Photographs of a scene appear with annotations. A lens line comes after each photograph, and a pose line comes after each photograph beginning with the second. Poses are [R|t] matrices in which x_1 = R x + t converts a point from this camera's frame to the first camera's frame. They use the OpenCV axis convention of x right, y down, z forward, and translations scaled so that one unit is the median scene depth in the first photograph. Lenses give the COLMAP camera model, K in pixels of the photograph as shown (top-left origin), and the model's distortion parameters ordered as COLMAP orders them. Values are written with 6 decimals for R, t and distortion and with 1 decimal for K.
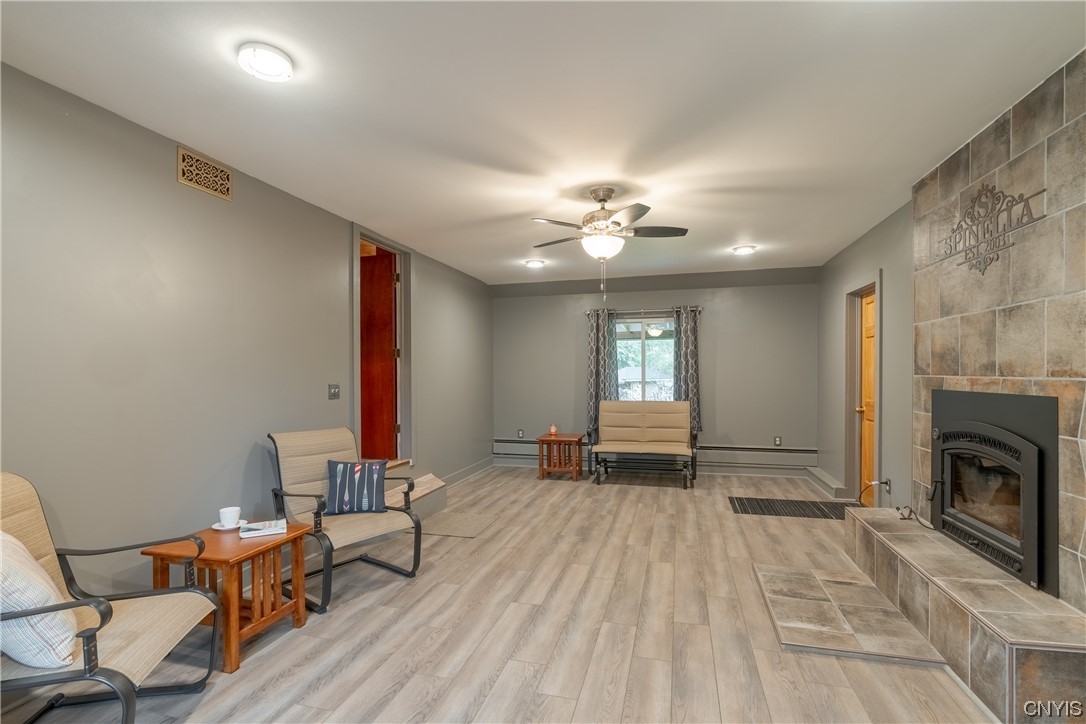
lens RADIAL K [[504.1, 0, 529.4], [0, 504.1, 378.9], [0, 0, 1]] dist [-0.007962, 0.002229]
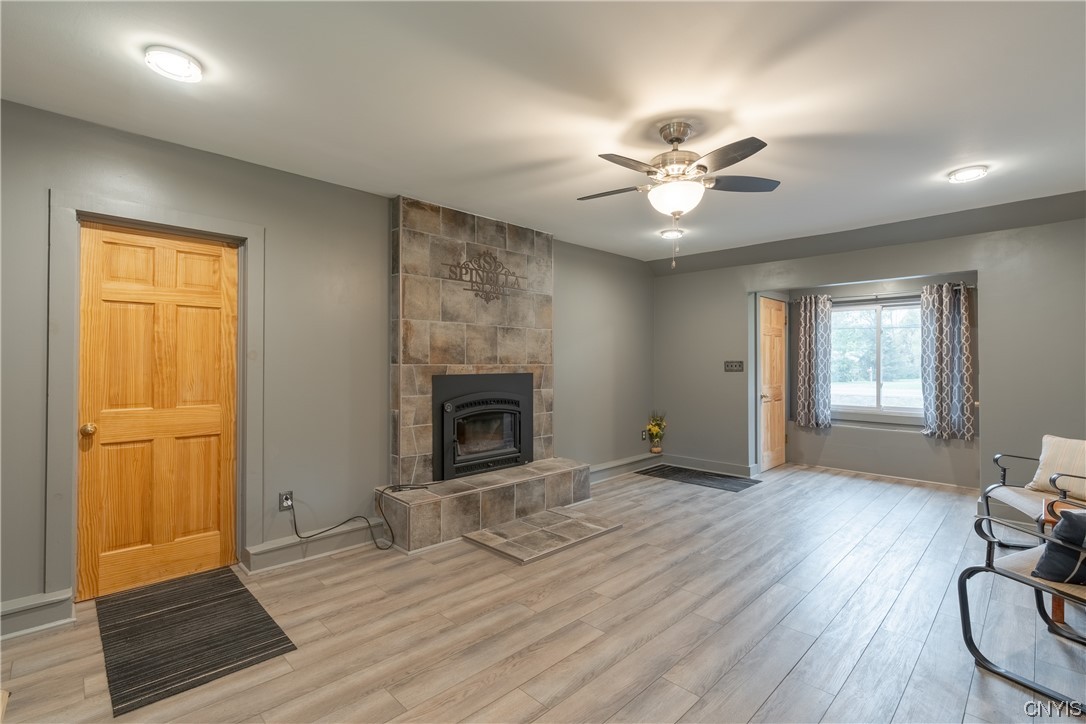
lens RADIAL K [[504.1, 0, 541.5], [0, 504.1, 361.9], [0, 0, 1]] dist [-0.007962, 0.002229]
pose [[-0.877496, 0.007587, 0.479525, -0.052688], [0.010587, 0.999938, 0.003554, -0.015081], [-0.479468, 0.008195, -0.877521, 2.102443]]
